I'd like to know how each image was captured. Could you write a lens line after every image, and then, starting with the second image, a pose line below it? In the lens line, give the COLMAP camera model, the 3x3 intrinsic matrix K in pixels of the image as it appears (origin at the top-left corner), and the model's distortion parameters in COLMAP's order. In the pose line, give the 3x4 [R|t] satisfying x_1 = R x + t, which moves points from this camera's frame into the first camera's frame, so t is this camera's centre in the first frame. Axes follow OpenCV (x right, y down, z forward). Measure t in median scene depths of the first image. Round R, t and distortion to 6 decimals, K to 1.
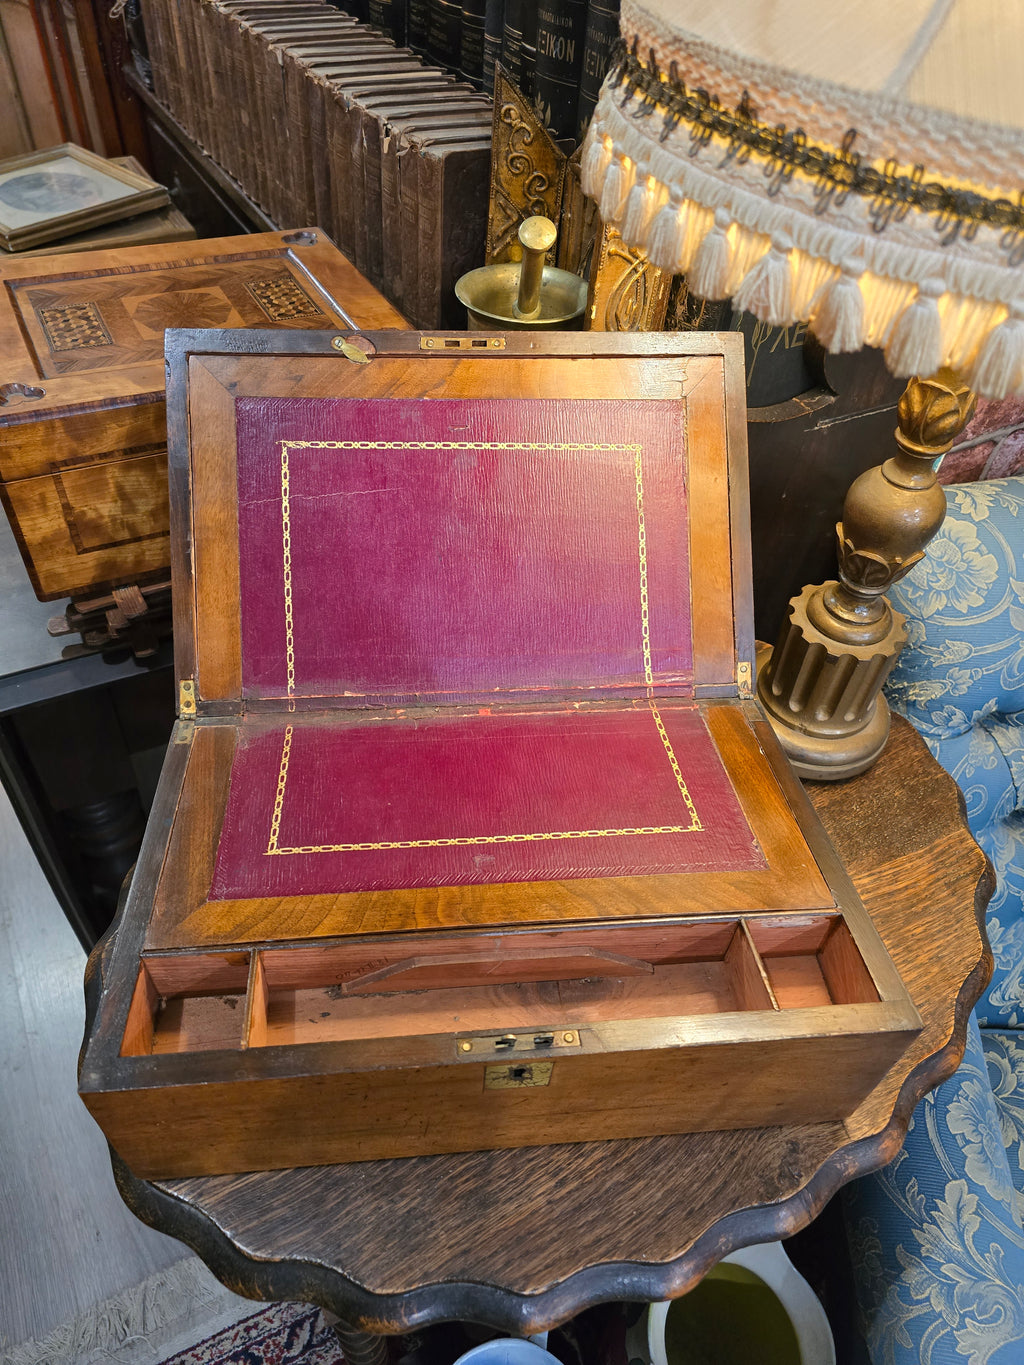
lens RADIAL K [[925.2, 0, 497.6], [0, 925.2, 680.0], [0, 0, 1]] dist [0.030152, -0.033837]
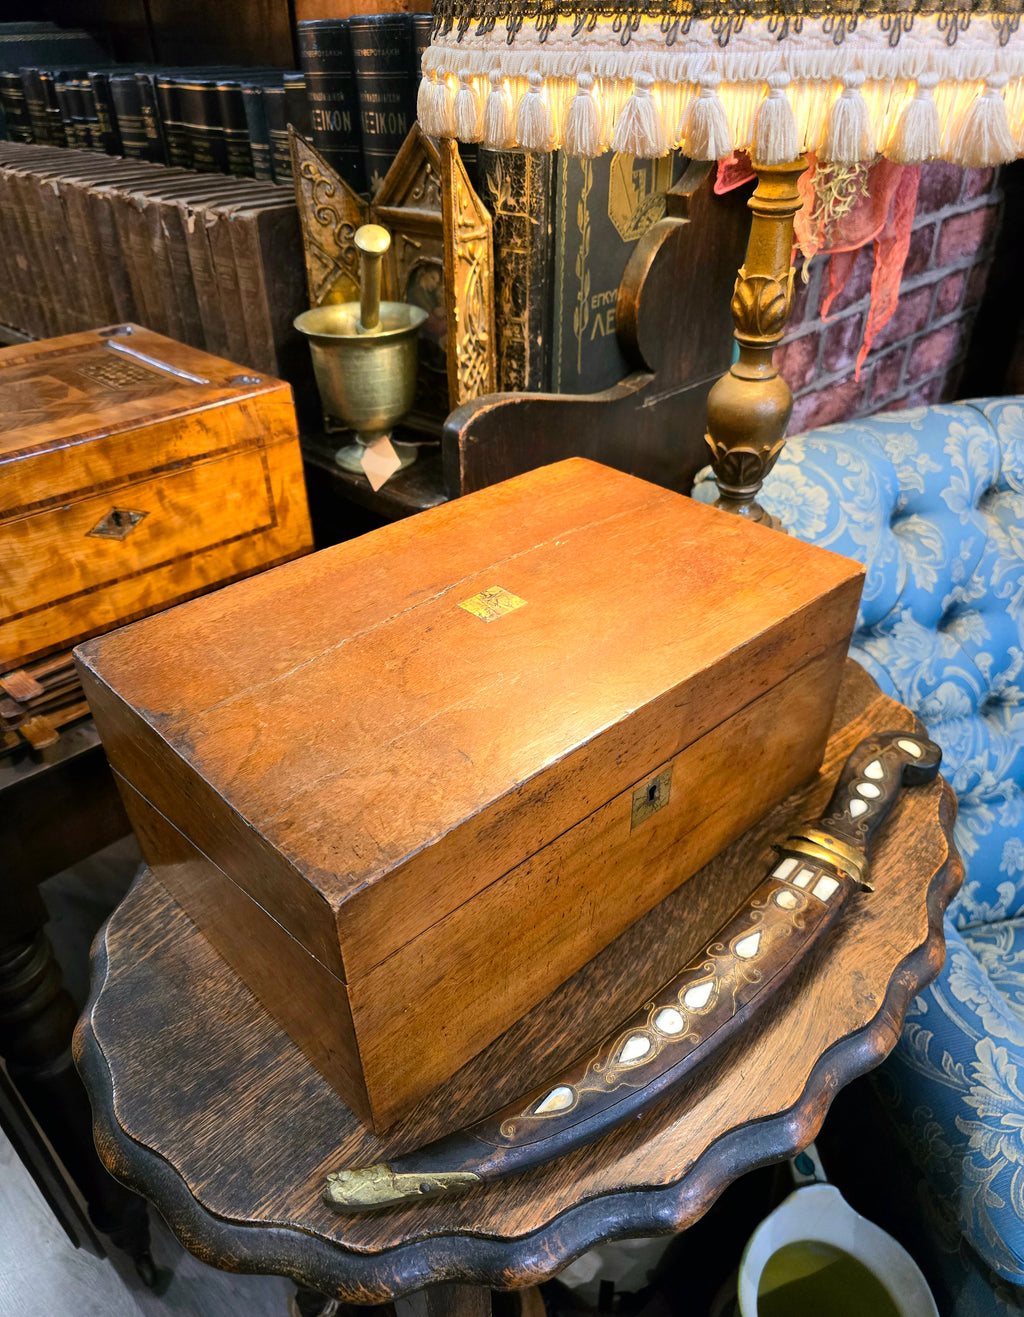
lens RADIAL K [[932.4, 0, 511.4], [0, 932.4, 686.8], [0, 0, 1]] dist [0.023674, -0.031764]
pose [[0.950635, -0.230727, 0.207506, -0.139970], [0.261560, 0.955595, -0.135738, 0.192078], [-0.166973, 0.183312, 0.968771, 0.018173]]
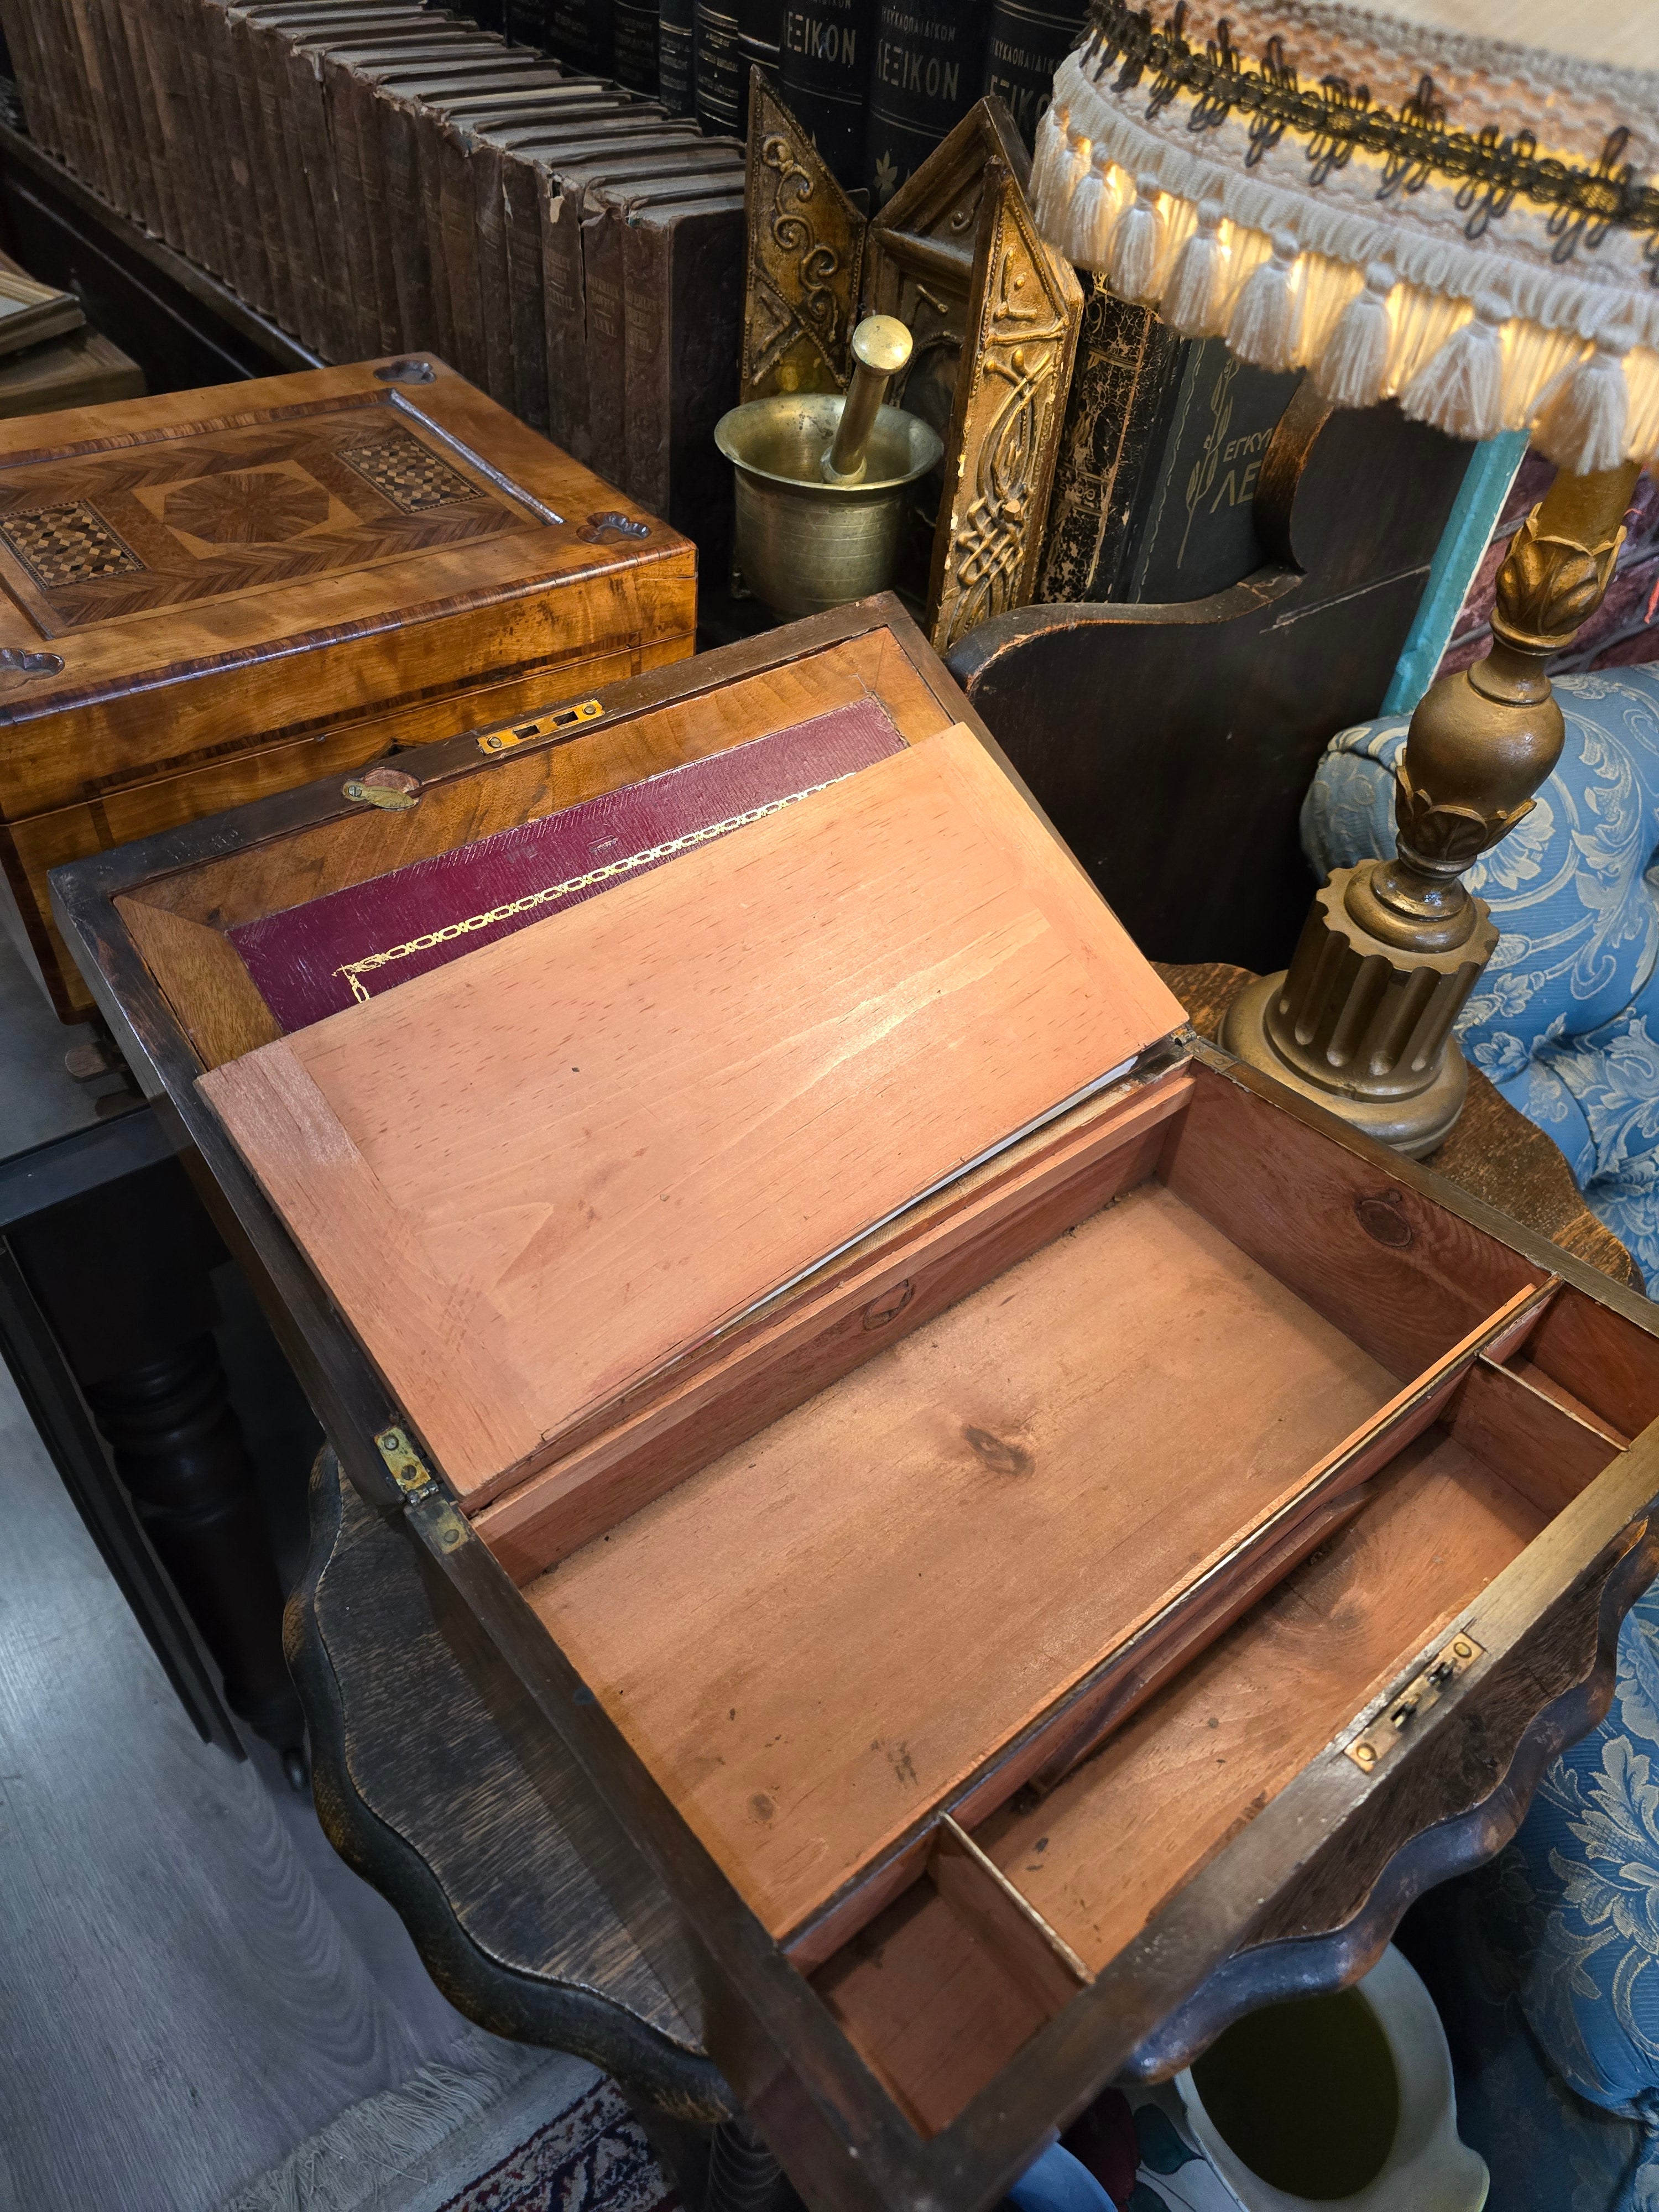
lens RADIAL K [[1502.1, 0, 818.4], [0, 1502.1, 1083.7], [0, 0, 1]] dist [0.029143, -0.032569]
pose [[0.984144, -0.113827, 0.136027, -0.180562], [0.112764, 0.993501, 0.015526, -0.010568], [-0.136911, 0.000059, 0.990583, 0.010164]]
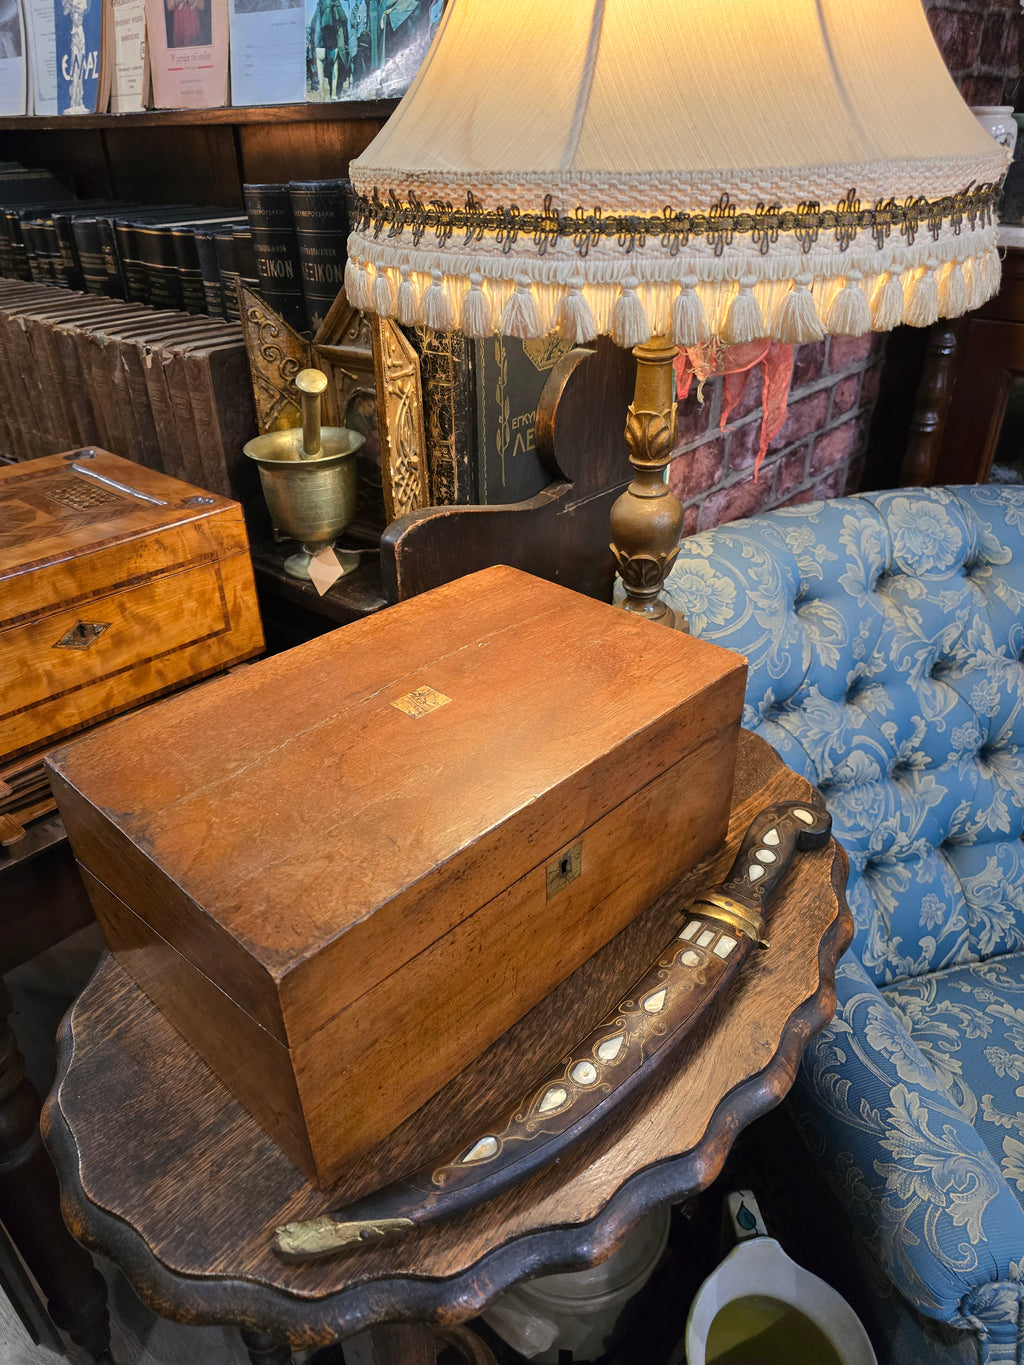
lens RADIAL K [[926.1, 0, 504.8], [0, 926.1, 685.0], [0, 0, 1]] dist [0.040081, -0.045071]
pose [[0.935261, -0.242966, 0.257400, -0.123660], [0.297539, 0.933545, -0.199911, 0.200056], [-0.191722, 0.263556, 0.945400, -0.093310]]
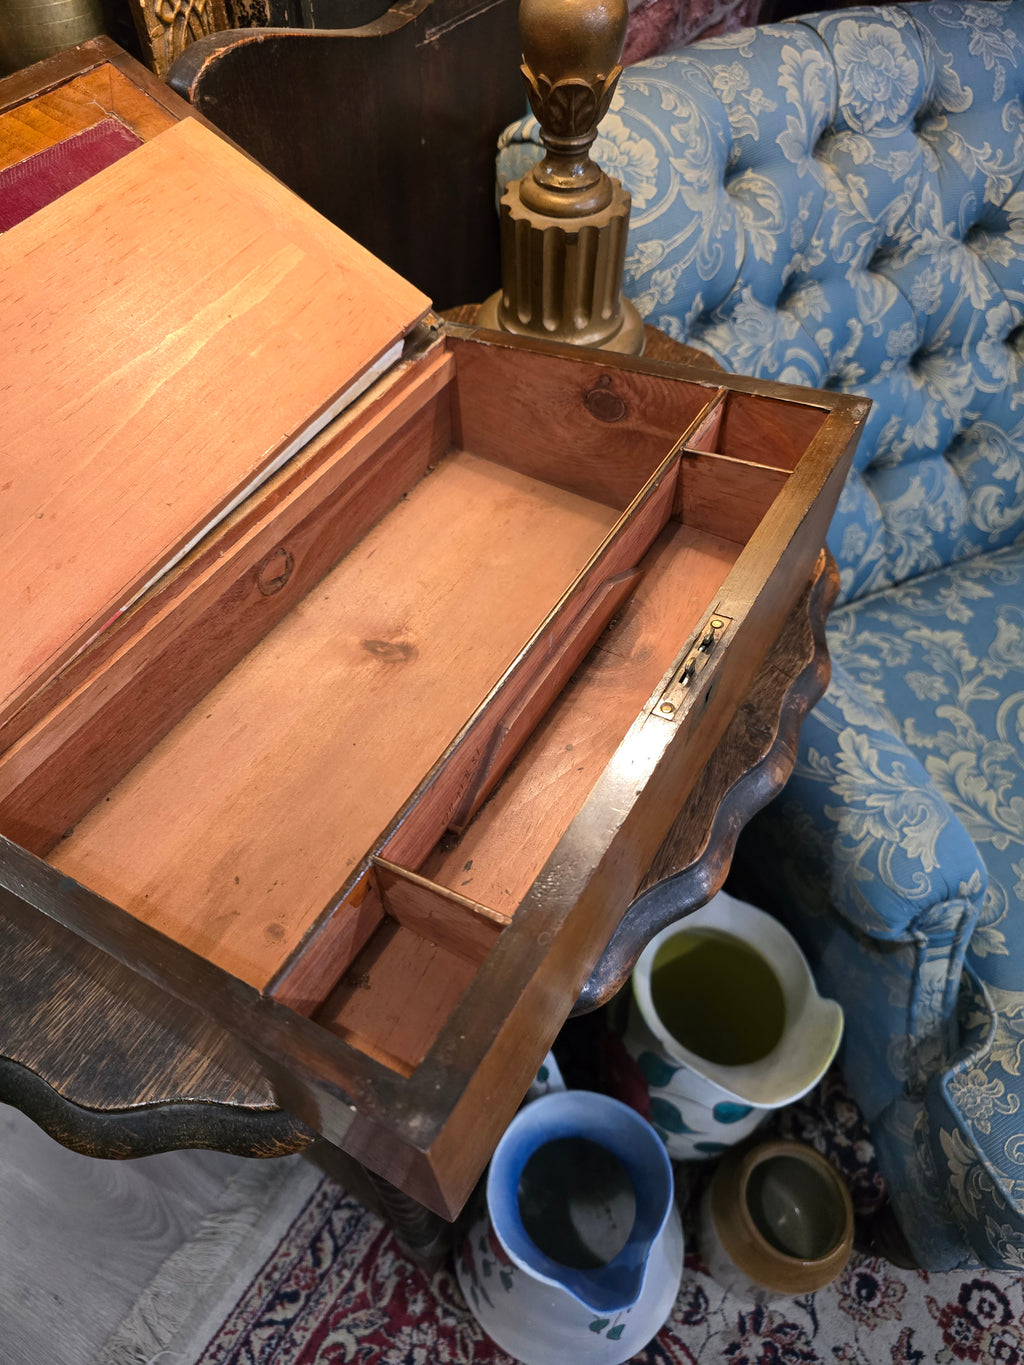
lens RADIAL K [[934.4, 0, 506.5], [0, 934.4, 693.7], [0, 0, 1]] dist [0.019207, -0.029938]
pose [[0.858324, -0.436192, 0.270215, -0.112942], [0.395365, 0.897897, 0.193565, 0.164128], [-0.327057, -0.059308, 0.943142, 0.149074]]
